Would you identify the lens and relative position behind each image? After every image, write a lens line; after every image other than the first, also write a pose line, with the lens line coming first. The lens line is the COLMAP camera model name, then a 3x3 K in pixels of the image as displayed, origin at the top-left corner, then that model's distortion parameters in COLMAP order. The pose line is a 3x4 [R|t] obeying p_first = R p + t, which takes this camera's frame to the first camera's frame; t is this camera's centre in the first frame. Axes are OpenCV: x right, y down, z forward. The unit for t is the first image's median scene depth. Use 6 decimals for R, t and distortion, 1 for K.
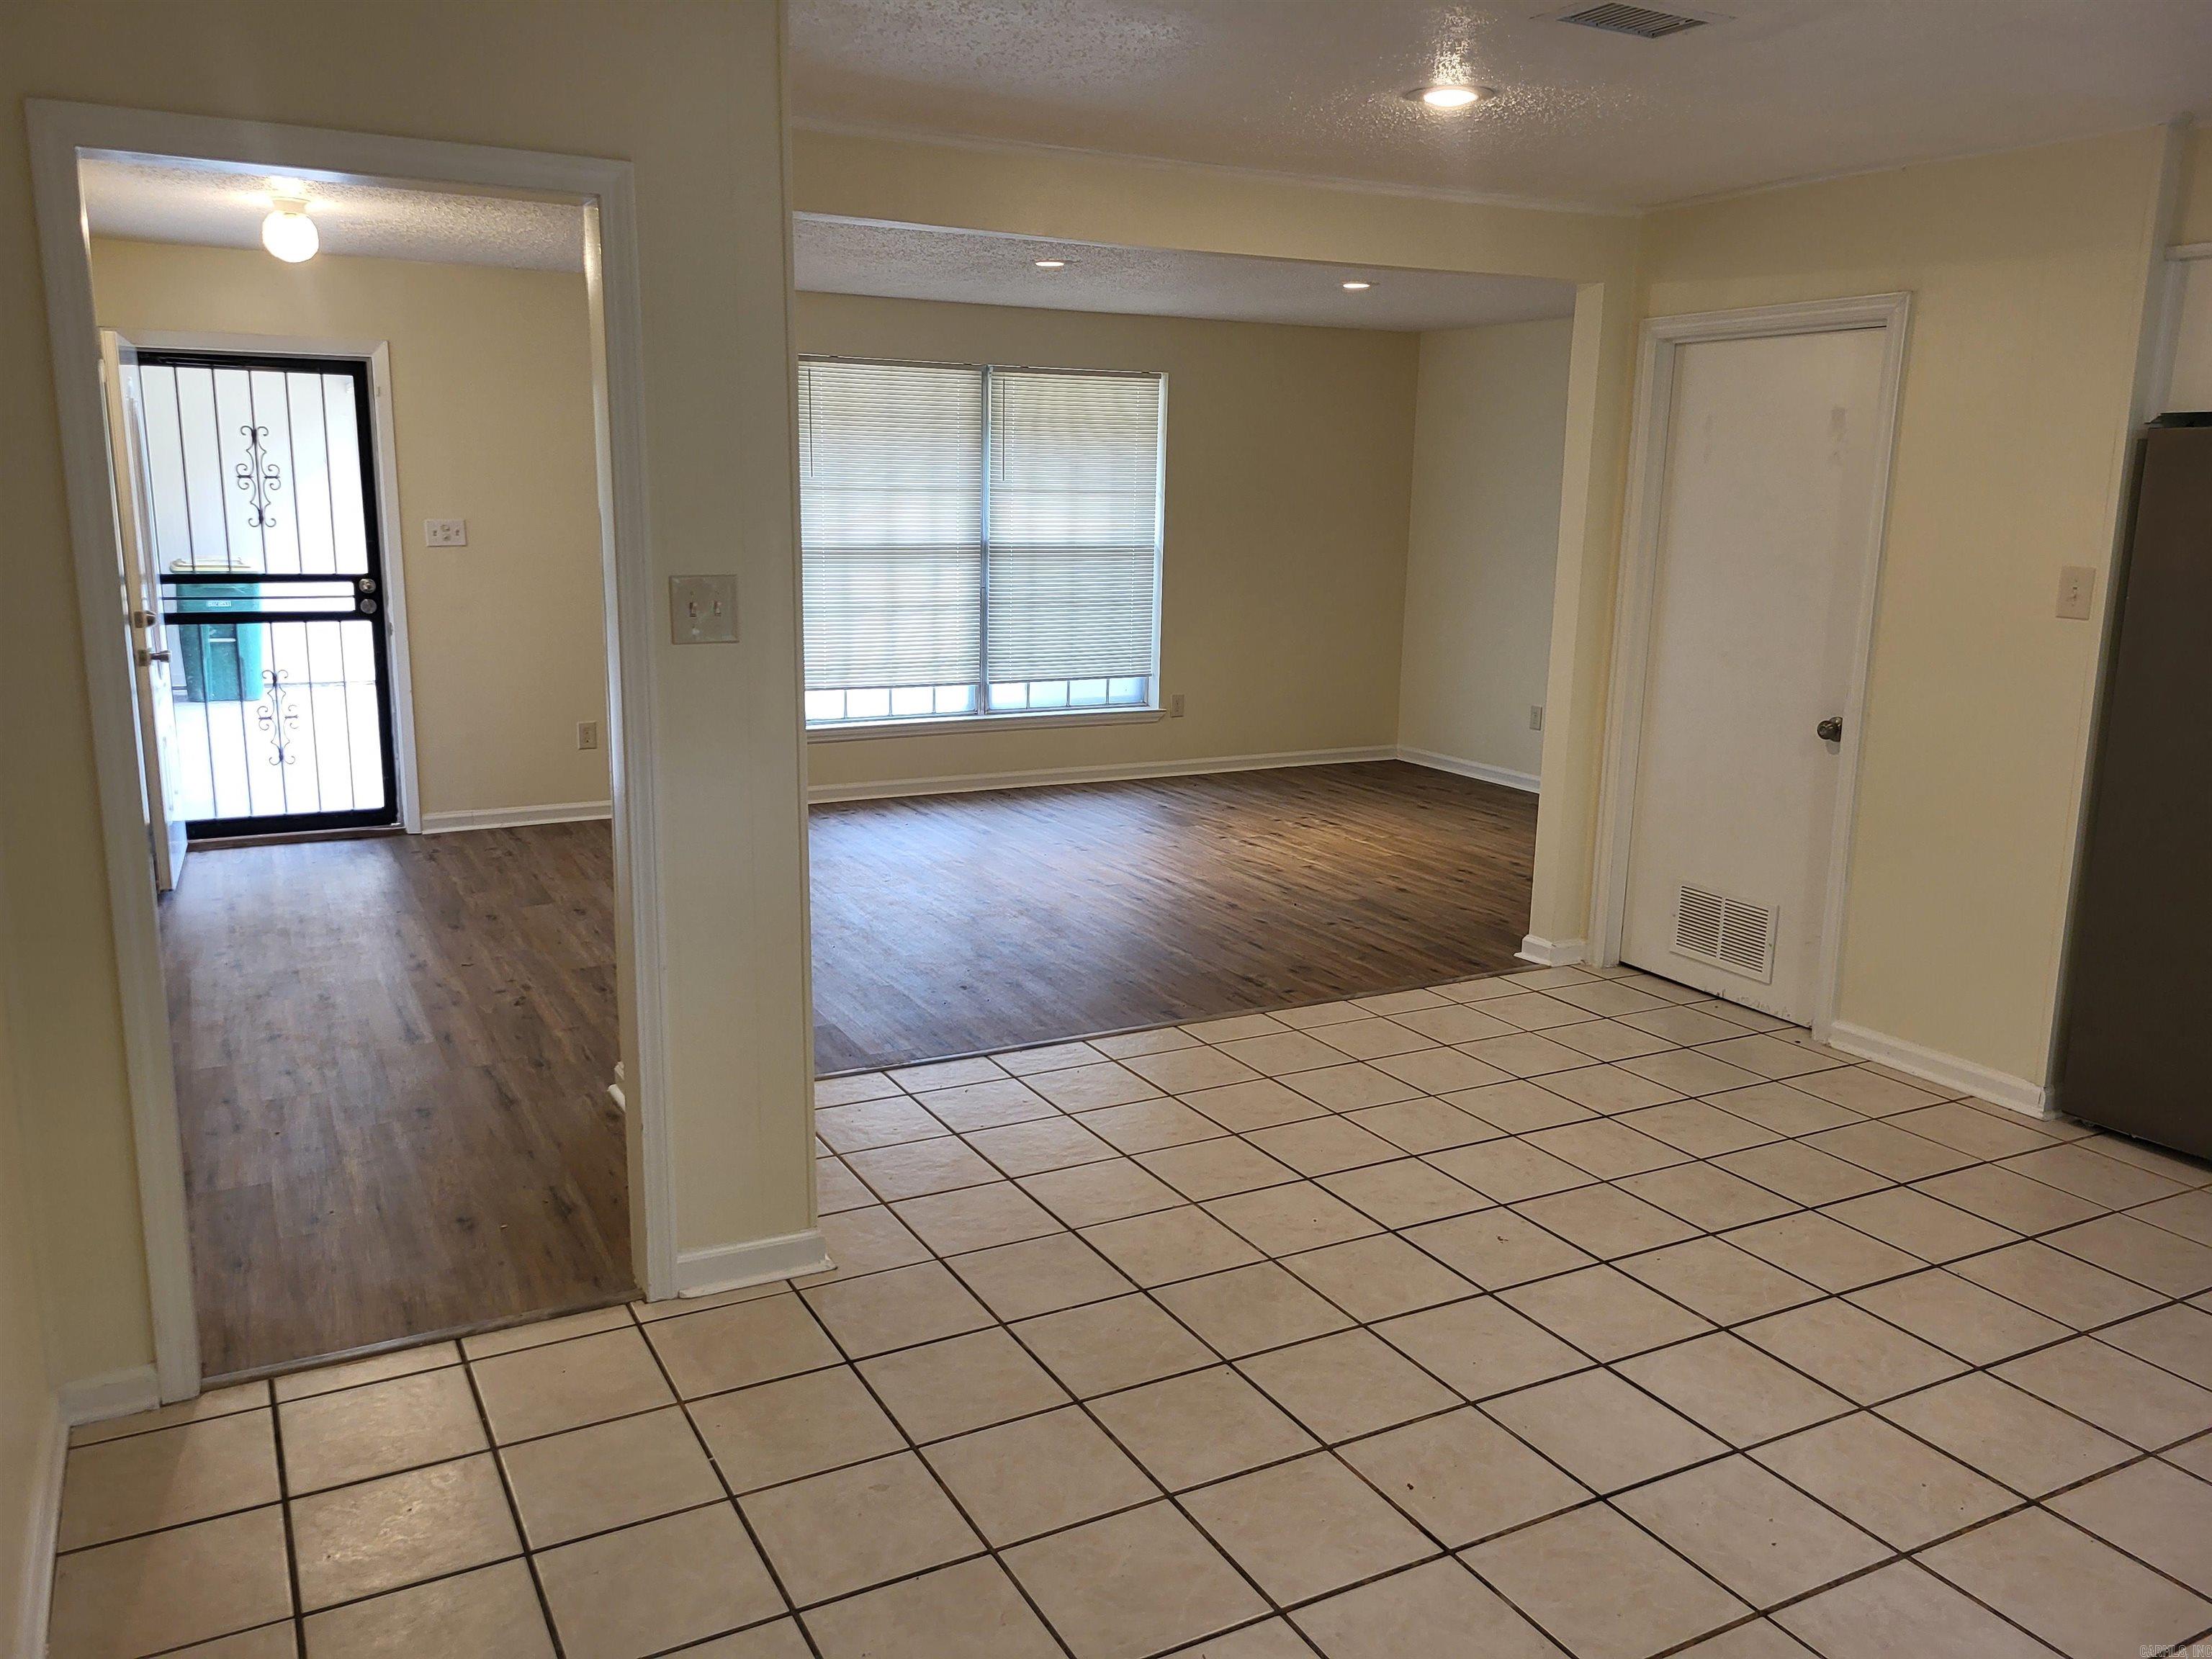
lens RADIAL K [[1703.6, 0, 1094.7], [0, 1703.6, 825.1], [0, 0, 1]] dist [0.050683, -0.022227]
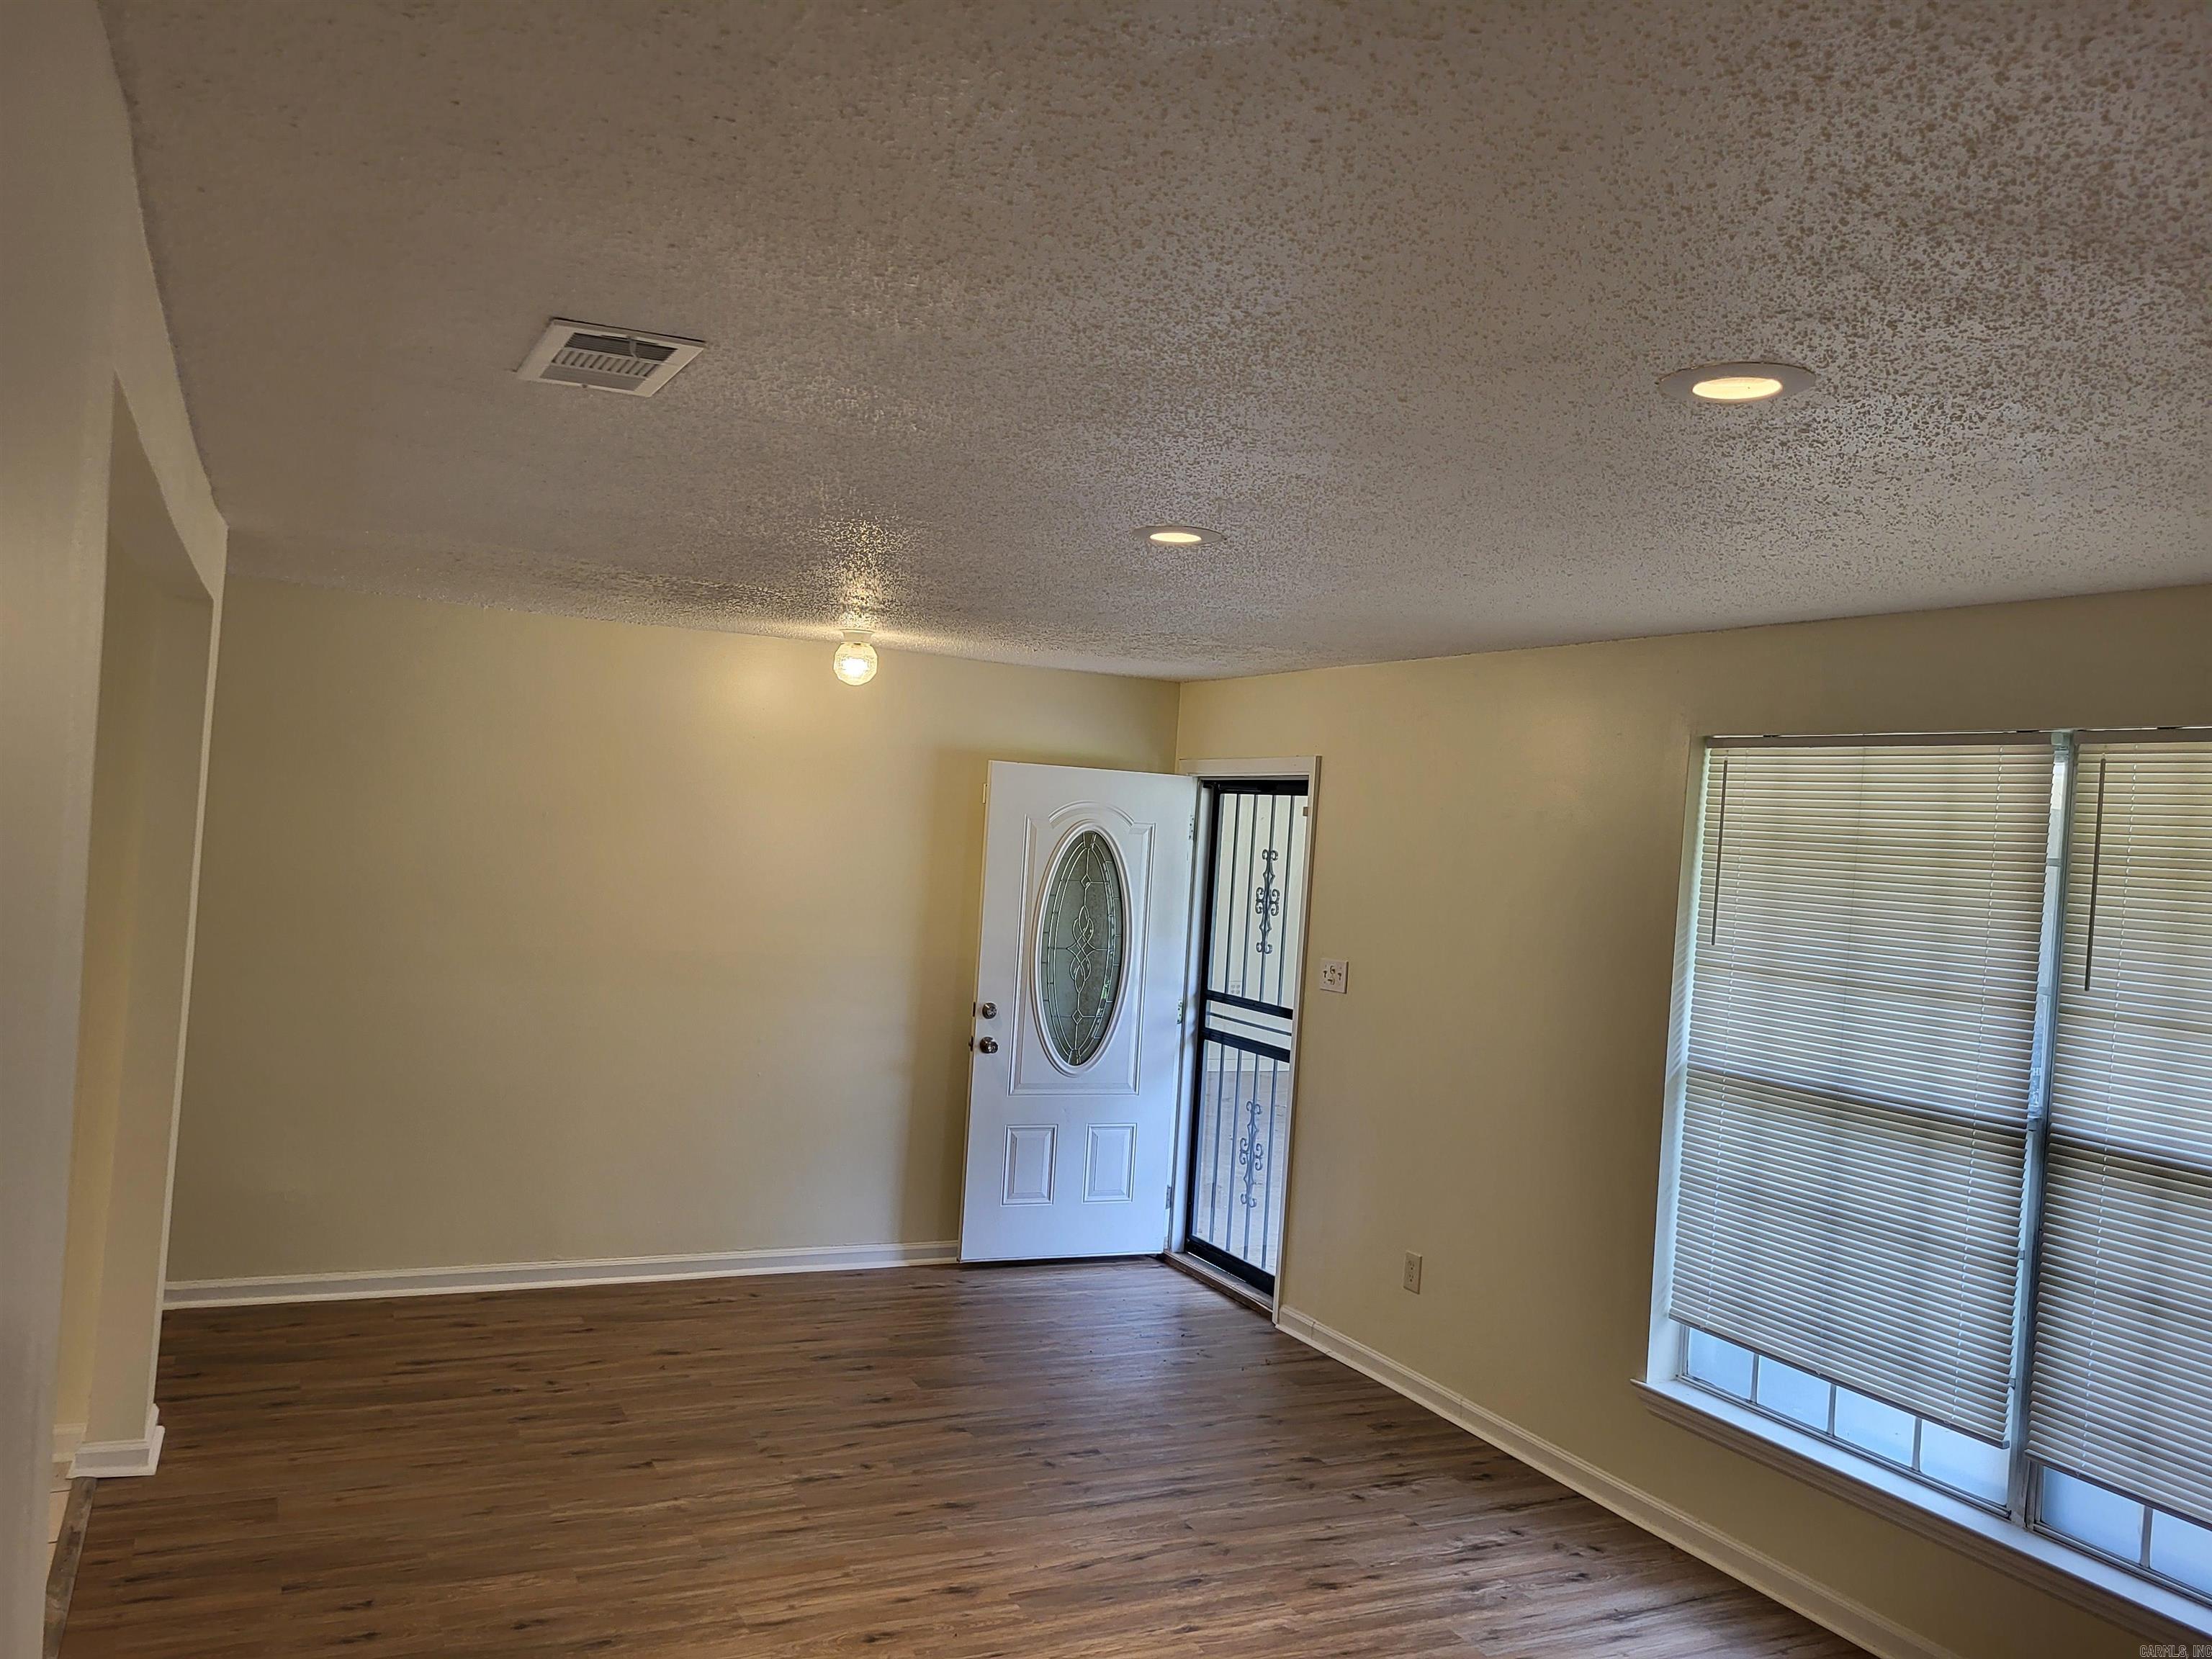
lens RADIAL K [[1703.6, 0, 1093.3], [0, 1703.6, 827.6], [0, 0, 1]] dist [0.050683, -0.022227]
pose [[-0.037099, -0.015670, -0.999189, 0.391480], [-0.262450, 0.964930, -0.005388, -0.177488], [0.964232, 0.262037, -0.039911, 0.785485]]
